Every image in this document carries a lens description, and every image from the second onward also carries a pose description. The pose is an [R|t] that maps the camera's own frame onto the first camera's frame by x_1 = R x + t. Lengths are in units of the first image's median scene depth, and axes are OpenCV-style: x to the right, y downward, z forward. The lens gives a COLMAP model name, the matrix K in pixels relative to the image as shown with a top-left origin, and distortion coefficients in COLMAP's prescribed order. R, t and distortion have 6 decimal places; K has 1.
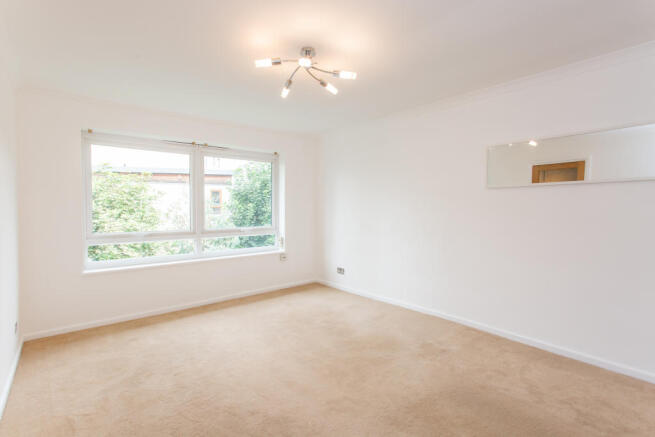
lens RADIAL K [[324.8, 0, 325.2], [0, 324.8, 214.0], [0, 0, 1]] dist [0.001344, -0.000826]
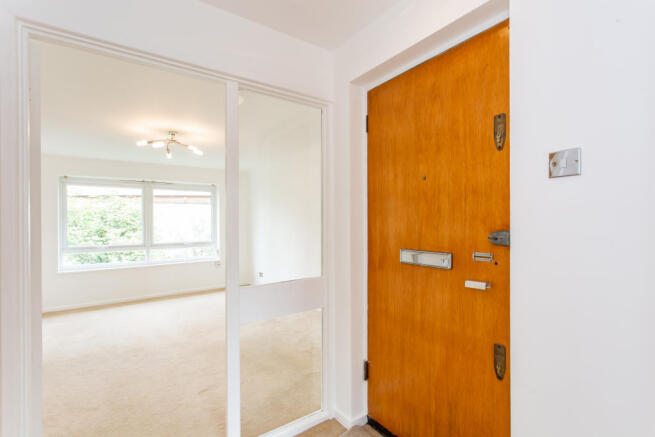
lens RADIAL K [[324.8, 0, 329.5], [0, 324.8, 220.0], [0, 0, 1]] dist [0.001344, -0.000826]
pose [[0.998009, -0.011859, -0.061950, 0.404057], [0.009866, 0.999427, -0.032381, 0.001745], [0.062298, 0.031706, 0.997554, -0.284503]]
